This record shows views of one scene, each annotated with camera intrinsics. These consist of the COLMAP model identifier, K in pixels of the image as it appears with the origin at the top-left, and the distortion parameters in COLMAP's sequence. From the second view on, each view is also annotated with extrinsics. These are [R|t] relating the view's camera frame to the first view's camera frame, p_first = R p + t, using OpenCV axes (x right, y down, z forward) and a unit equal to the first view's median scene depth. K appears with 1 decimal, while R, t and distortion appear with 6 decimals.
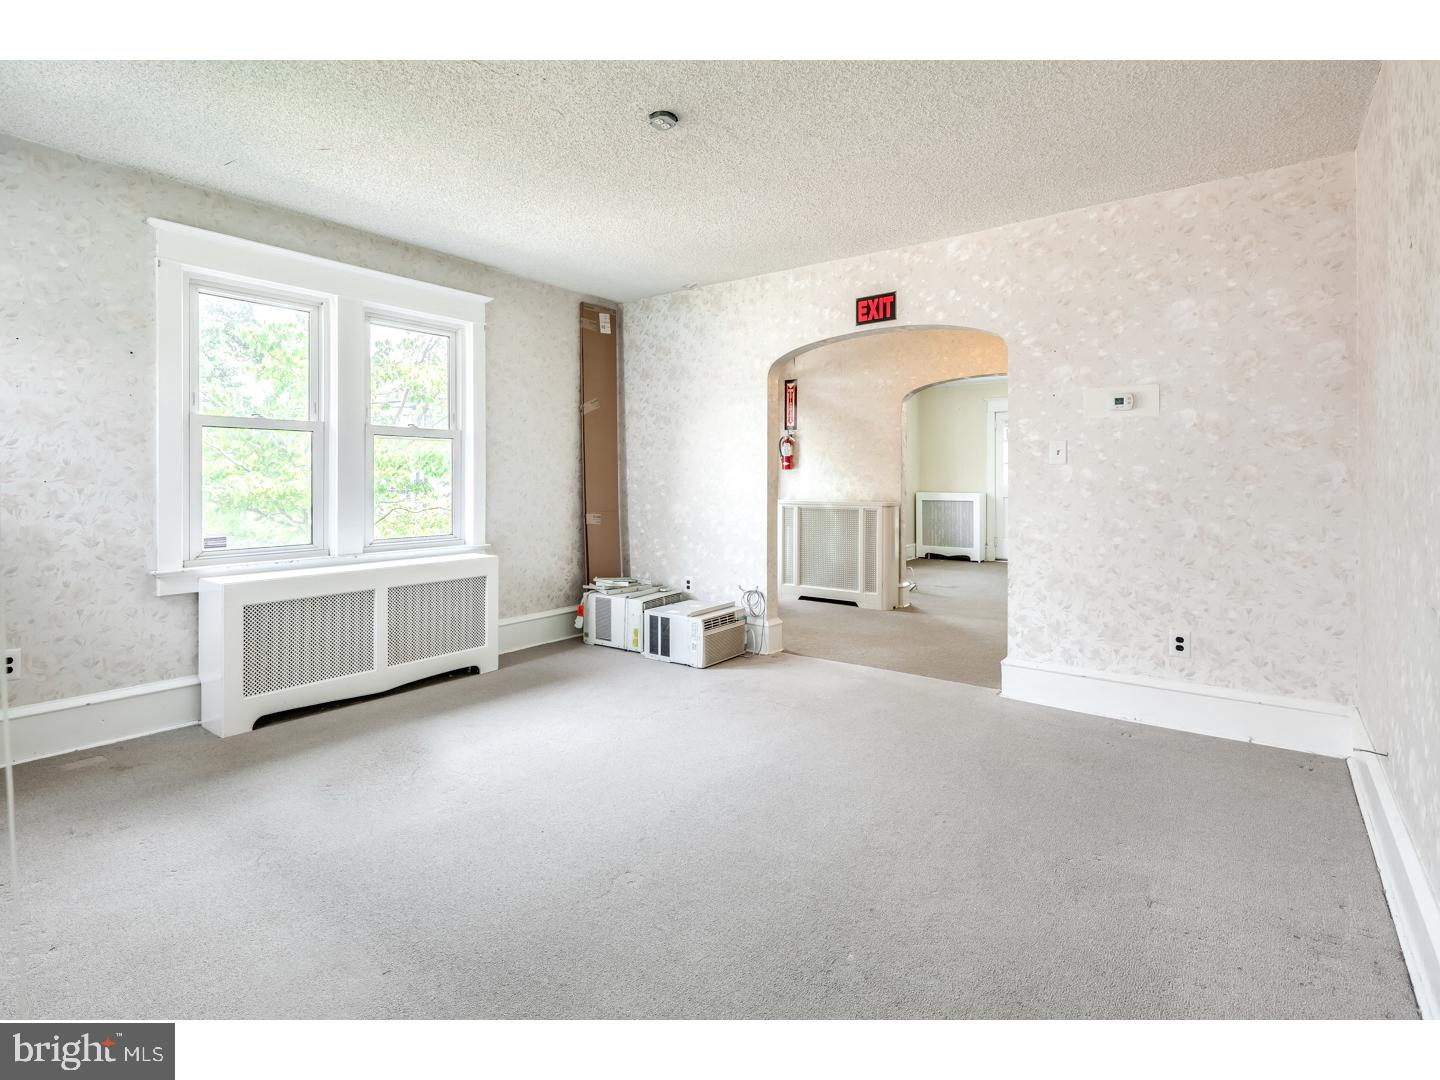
lens RADIAL K [[718.5, 0, 683.5], [0, 718.5, 475.2], [0, 0, 1]] dist [-0.000974, -0.000567]
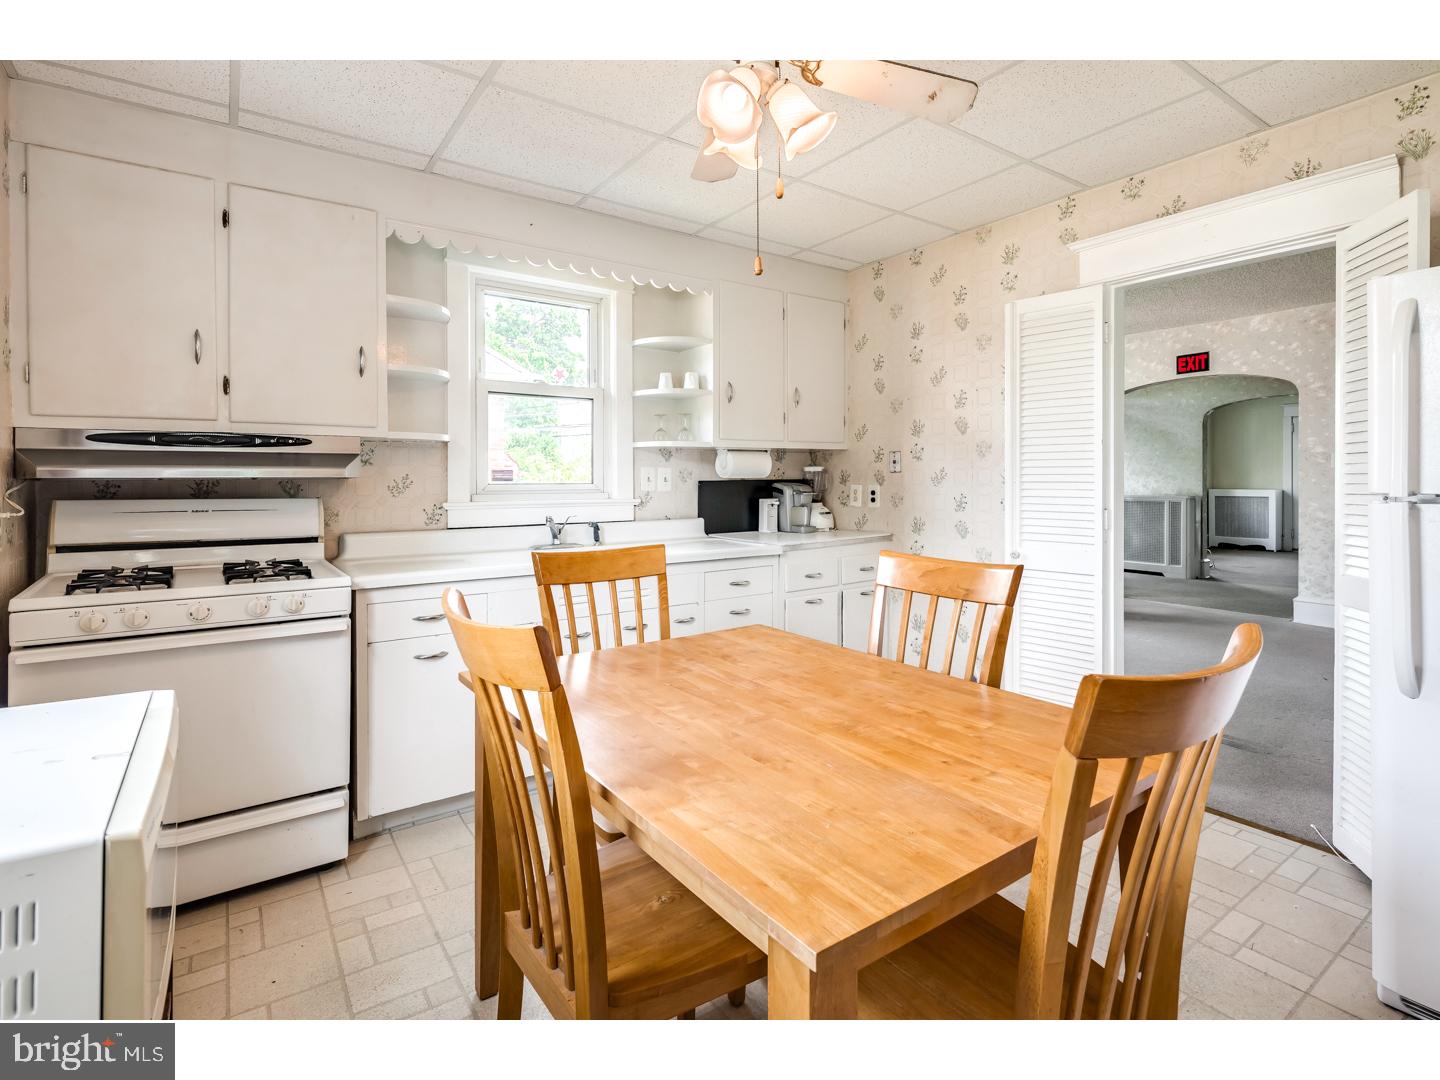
lens RADIAL K [[697.8, 0, 717.4], [0, 697.8, 481.4], [0, 0, 1]] dist [0.002440, 0.000461]
pose [[0.960635, -0.004125, -0.277784, -0.283632], [0.006813, 0.999939, 0.008710, -0.007725], [0.277731, -0.010259, 0.960604, -0.679340]]
